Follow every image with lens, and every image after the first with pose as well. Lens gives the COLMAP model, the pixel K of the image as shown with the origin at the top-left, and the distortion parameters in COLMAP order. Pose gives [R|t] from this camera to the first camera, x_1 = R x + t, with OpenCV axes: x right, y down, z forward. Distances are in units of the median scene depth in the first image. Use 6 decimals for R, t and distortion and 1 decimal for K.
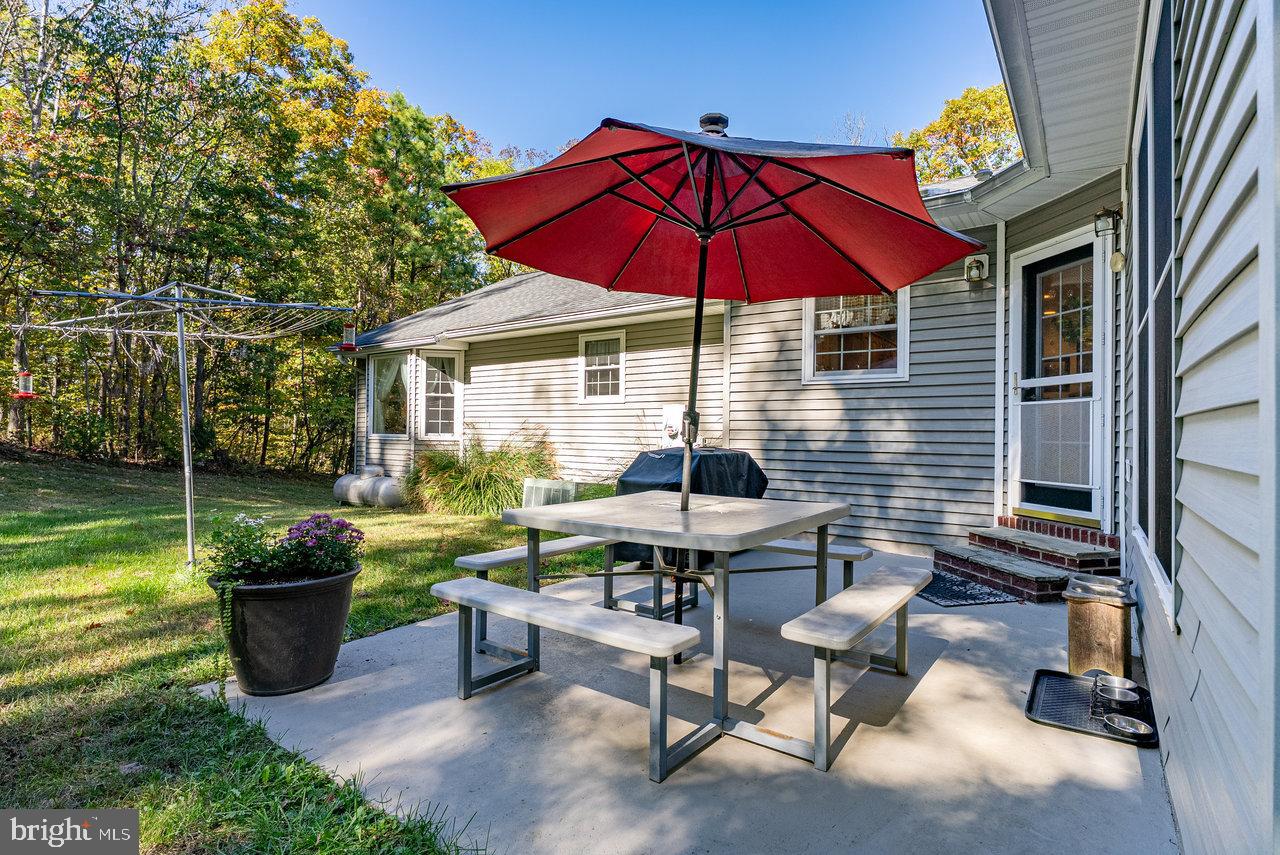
lens RADIAL K [[620.2, 0, 639.9], [0, 620.2, 426.6], [0, 0, 1]] dist [-0.004267, -0.000299]
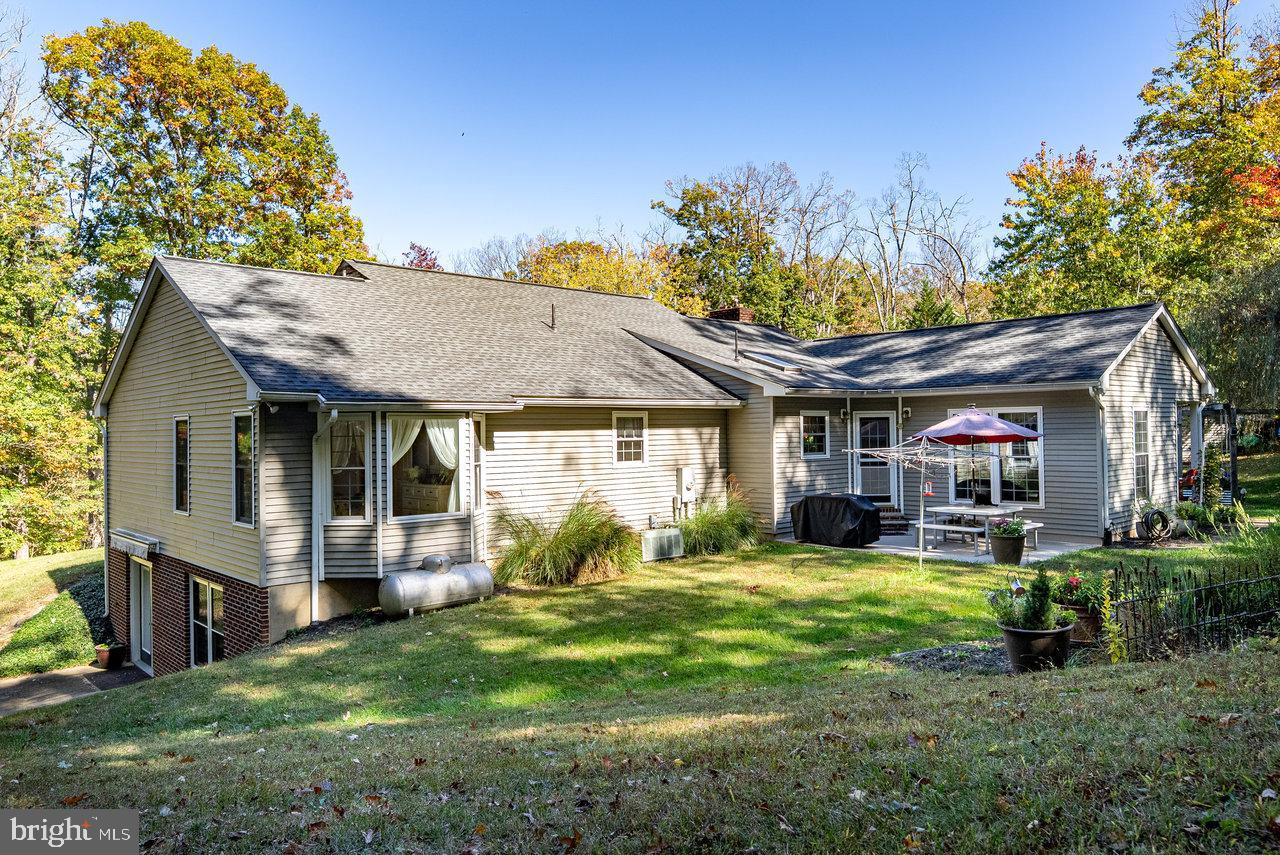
lens RADIAL K [[891.7, 0, 640.1], [0, 891.7, 427.7], [0, 0, 1]] dist [-0.000956, -0.000042]
pose [[0.201495, -0.008734, 0.979451, -1.835350], [0.006810, 0.999949, 0.007516, -0.132347], [-0.979466, 0.005156, 0.201544, 0.615633]]
